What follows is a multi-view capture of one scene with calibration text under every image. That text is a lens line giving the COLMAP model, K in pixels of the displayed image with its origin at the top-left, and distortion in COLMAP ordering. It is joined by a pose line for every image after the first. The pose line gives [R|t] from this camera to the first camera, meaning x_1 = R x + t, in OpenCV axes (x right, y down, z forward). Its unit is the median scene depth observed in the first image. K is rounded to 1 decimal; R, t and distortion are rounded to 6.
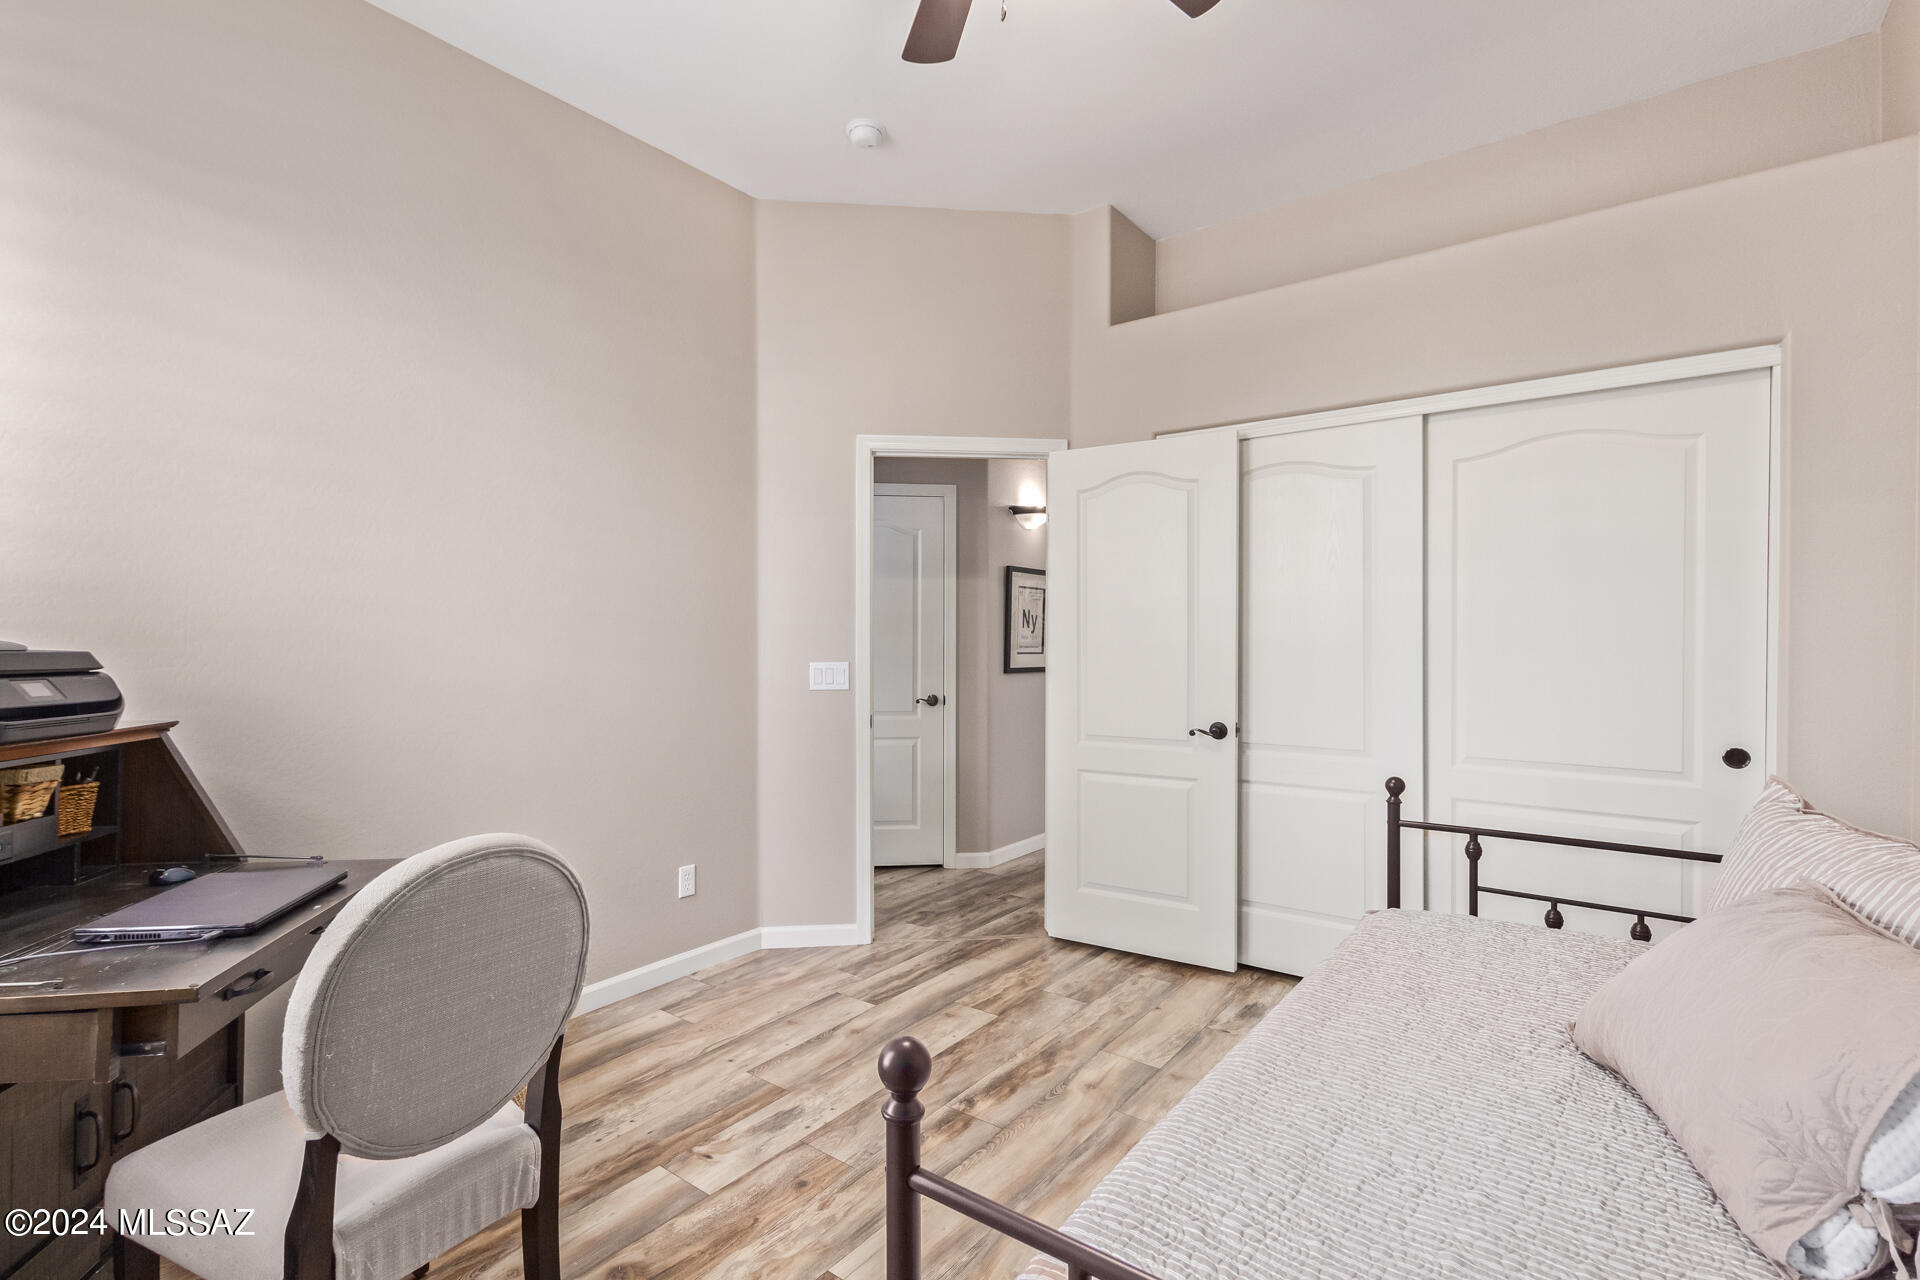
lens RADIAL K [[876.8, 0, 969.5], [0, 876.8, 642.1], [0, 0, 1]] dist [-0.000071, -0.002307]
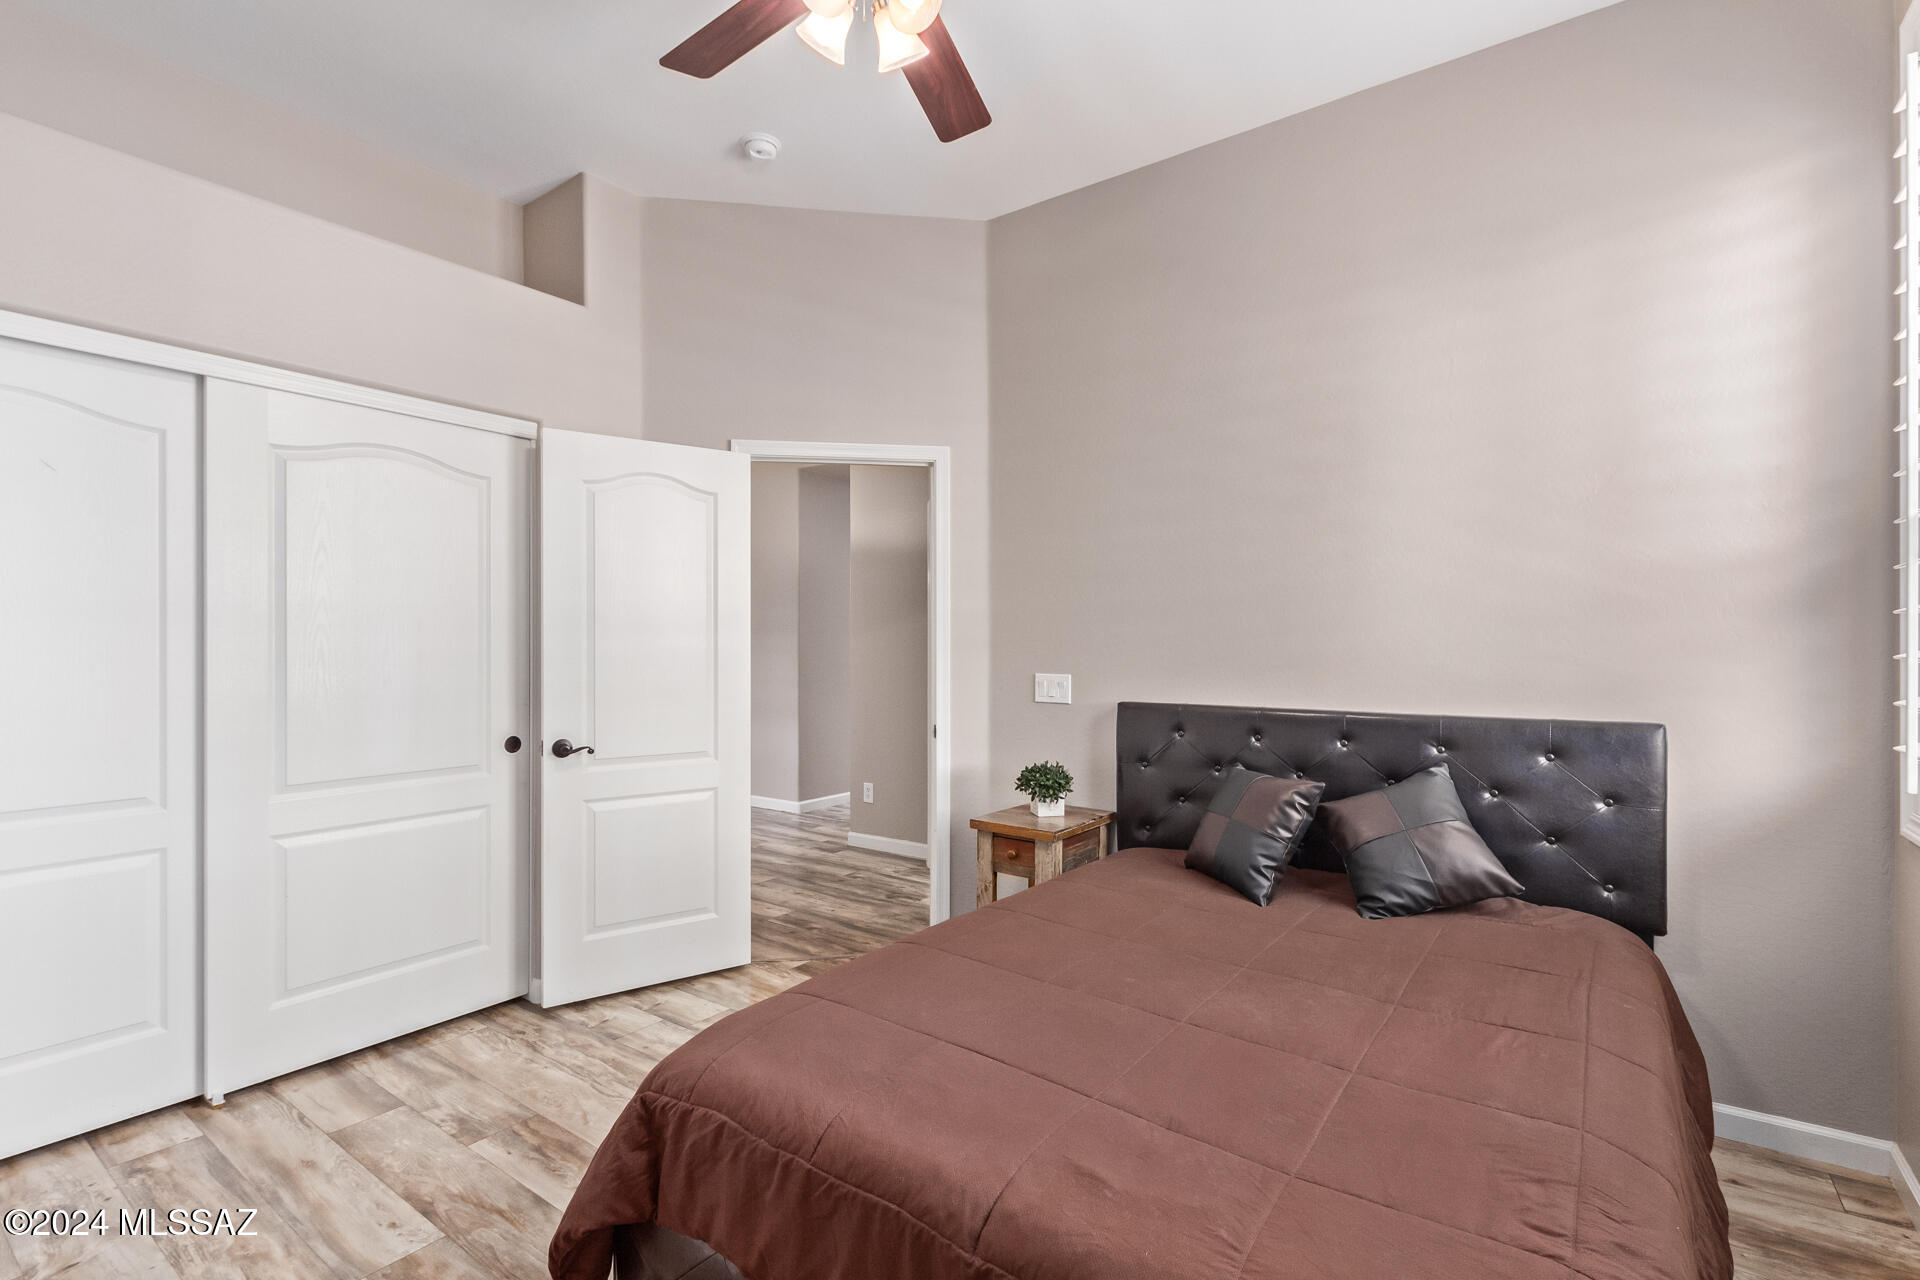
lens RADIAL K [[876.8, 0, 966.6], [0, 876.8, 644.4], [0, 0, 1]] dist [-0.000071, -0.002307]
pose [[-0.027512, -0.001215, 0.999621, -1.108075], [-0.005236, 0.999986, 0.001071, -0.013081], [-0.999608, -0.005205, -0.027518, 0.889700]]
